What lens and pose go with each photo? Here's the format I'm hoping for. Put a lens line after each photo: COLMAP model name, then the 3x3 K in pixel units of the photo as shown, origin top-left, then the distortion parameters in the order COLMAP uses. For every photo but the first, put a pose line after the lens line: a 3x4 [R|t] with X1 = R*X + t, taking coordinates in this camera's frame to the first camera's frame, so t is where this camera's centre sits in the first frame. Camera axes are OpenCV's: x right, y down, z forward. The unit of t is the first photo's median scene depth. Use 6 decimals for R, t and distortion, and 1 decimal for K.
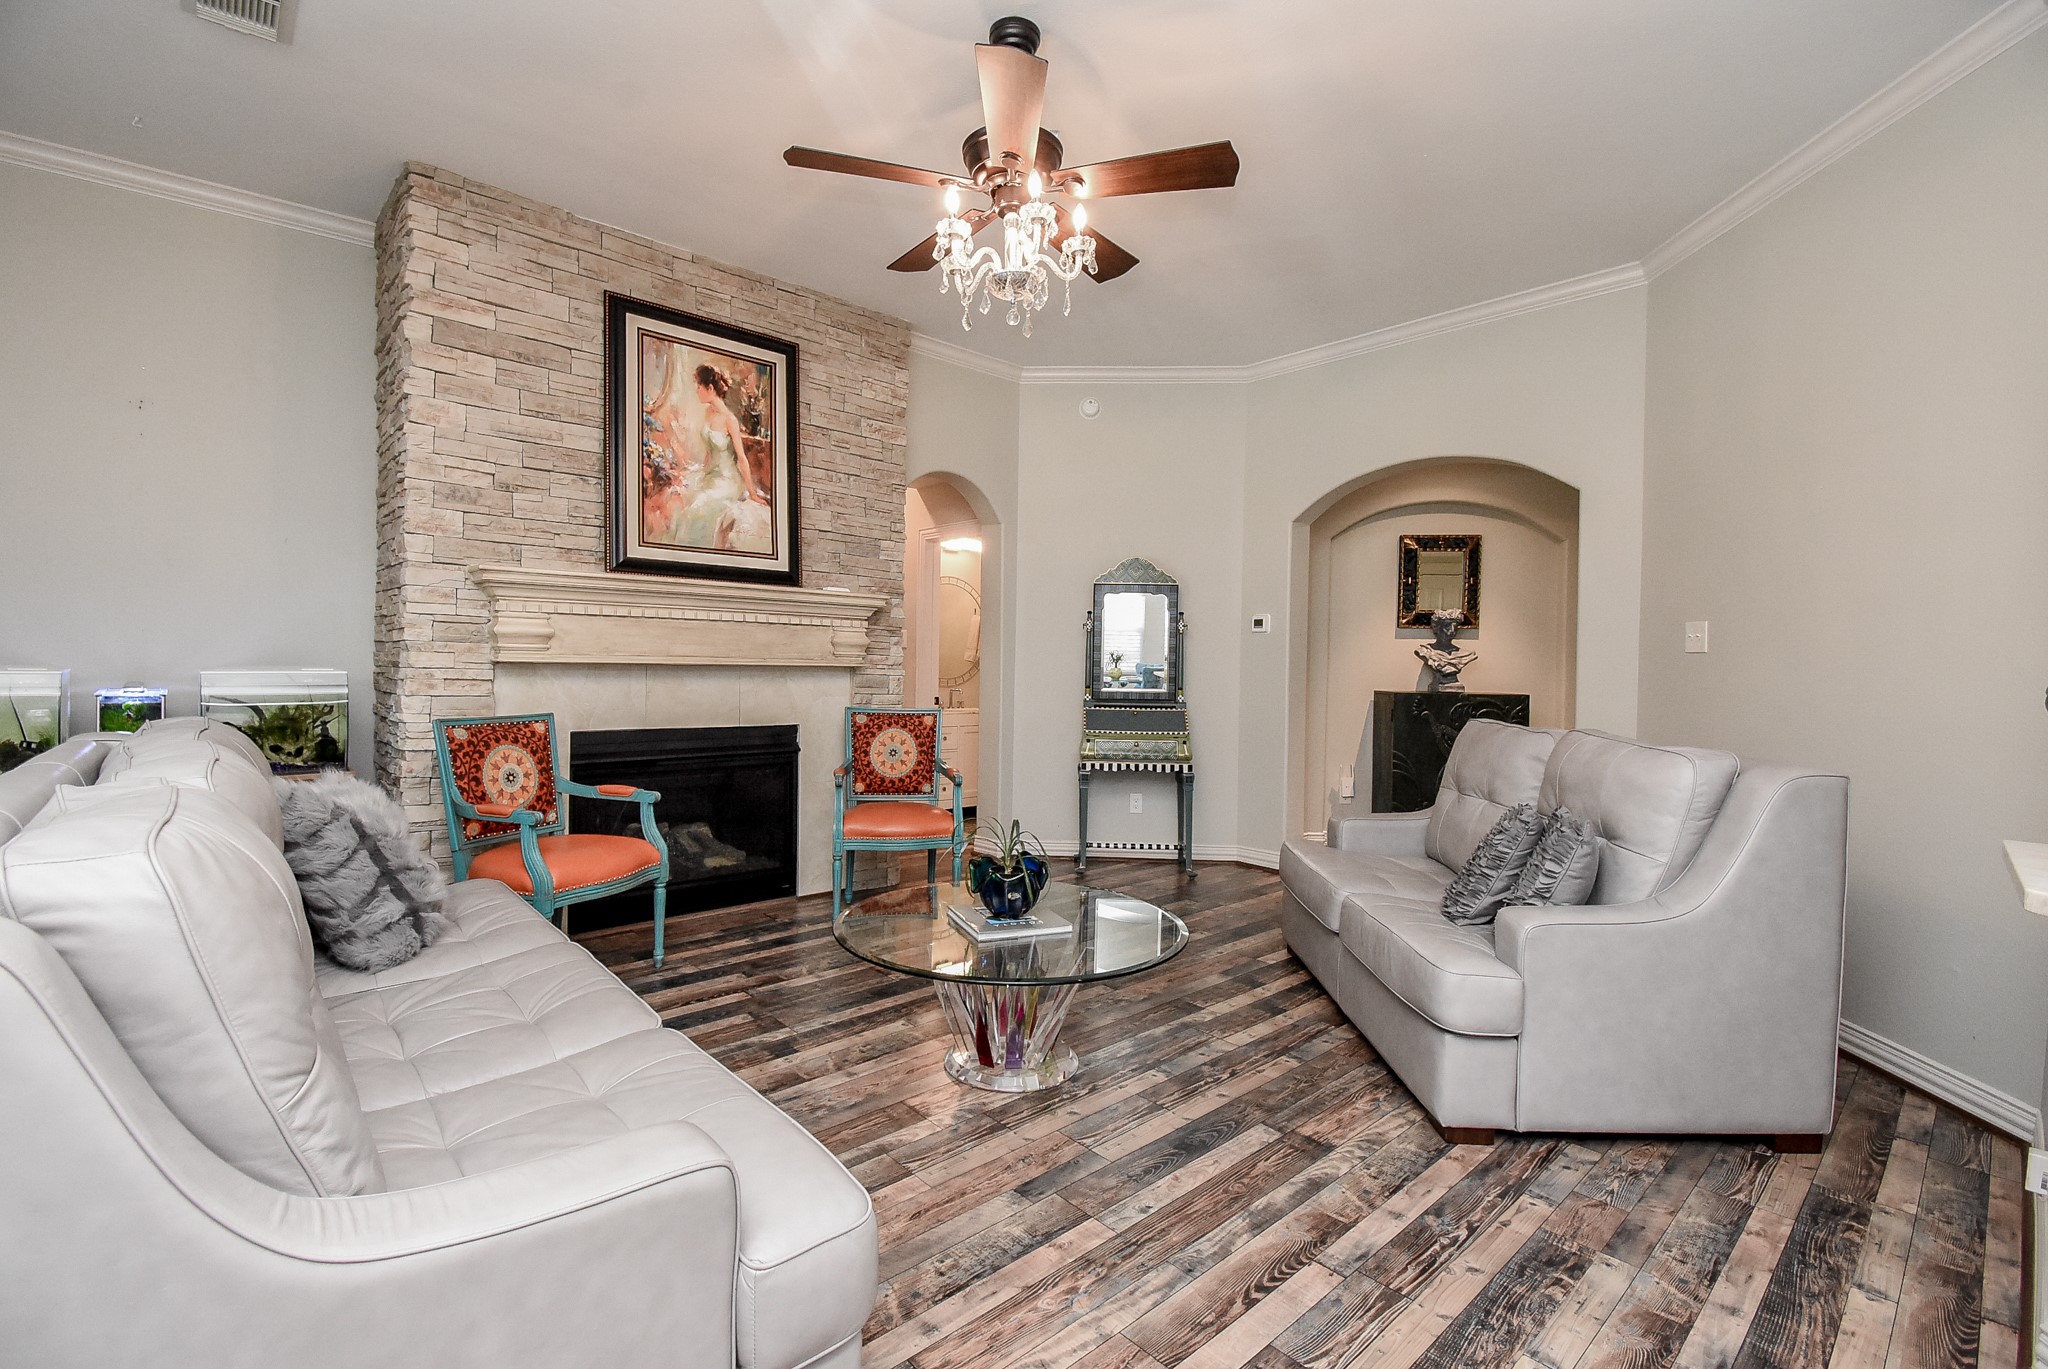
lens RADIAL K [[900.3, 0, 1019.8], [0, 900.3, 671.5], [0, 0, 1]] dist [0.018677, -0.024957]
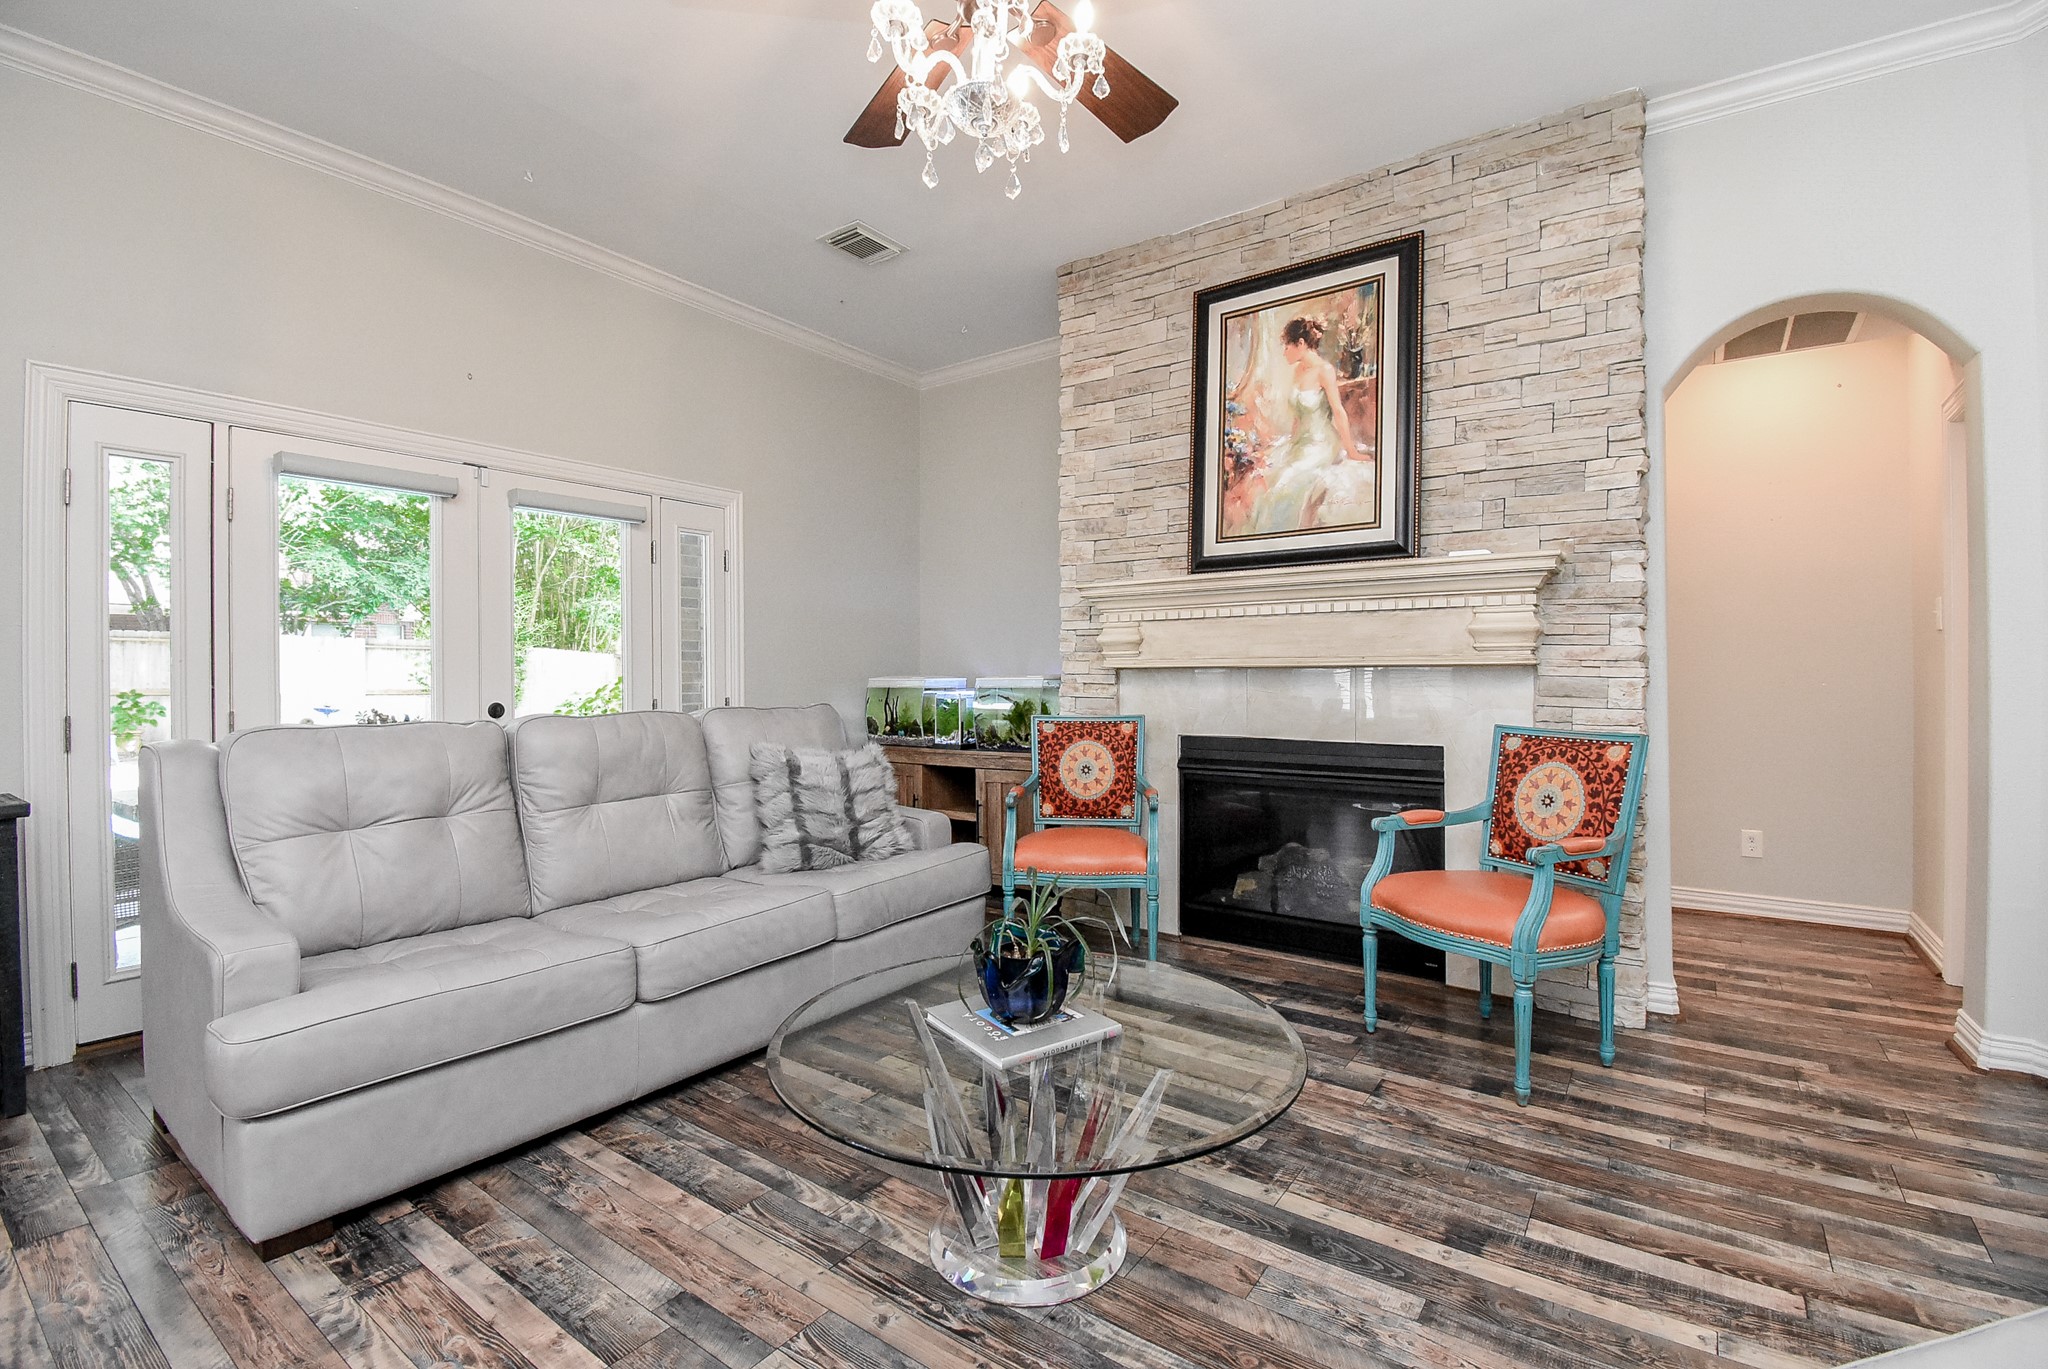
lens RADIAL K [[906.7, 0, 1022.3], [0, 906.7, 670.9], [0, 0, 1]] dist [0.019027, -0.025065]
pose [[0.210167, -0.021149, -0.977437, 0.448920], [0.000600, 0.999769, -0.021504, 0.015442], [0.977665, 0.003933, 0.210131, 0.577122]]
